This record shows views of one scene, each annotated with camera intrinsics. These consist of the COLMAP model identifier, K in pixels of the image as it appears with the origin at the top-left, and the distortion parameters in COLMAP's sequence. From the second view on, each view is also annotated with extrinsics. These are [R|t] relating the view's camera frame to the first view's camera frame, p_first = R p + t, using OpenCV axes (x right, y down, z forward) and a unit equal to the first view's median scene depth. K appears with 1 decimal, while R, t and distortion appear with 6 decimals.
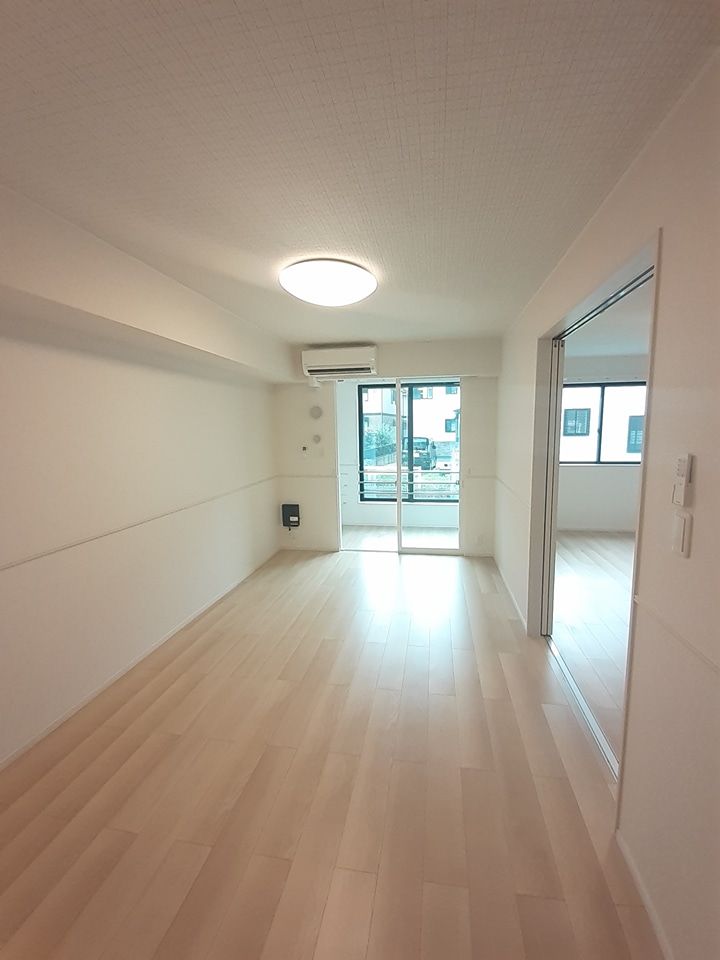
lens RADIAL K [[395.5, 0, 364.8], [0, 395.5, 477.1], [0, 0, 1]] dist [0.000741, 0.000169]
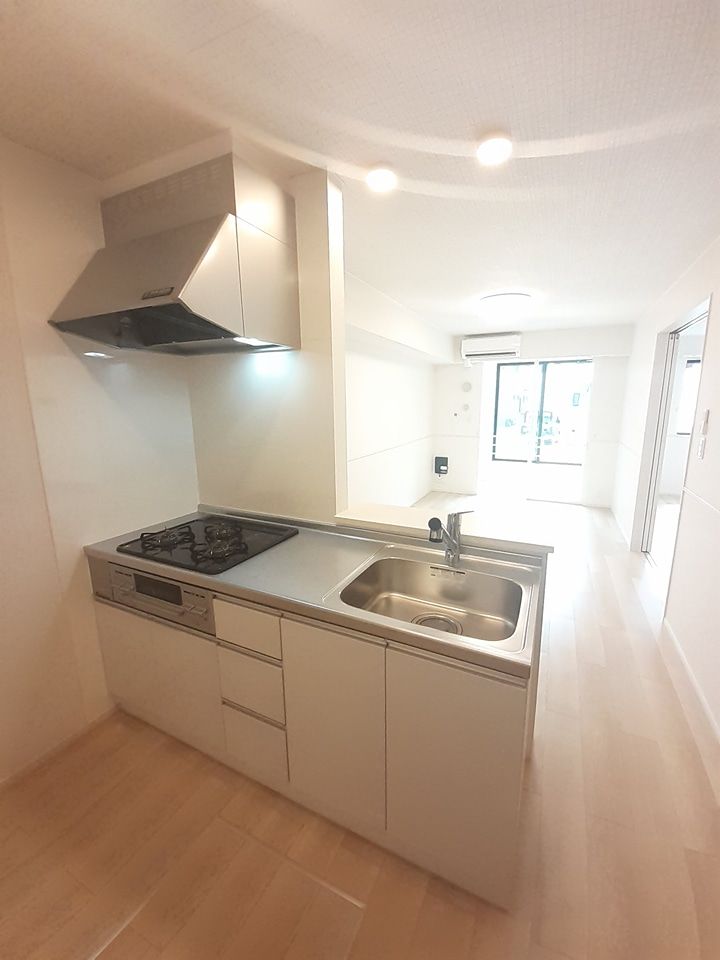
lens RADIAL K [[395.5, 0, 359.8], [0, 395.5, 480.0], [0, 0, 1]] dist [0.000741, 0.000169]
pose [[0.959602, 0.063179, -0.274175, -0.085576], [-0.042737, 0.995886, 0.079907, 0.053940], [0.278095, -0.064961, 0.958354, -0.370086]]
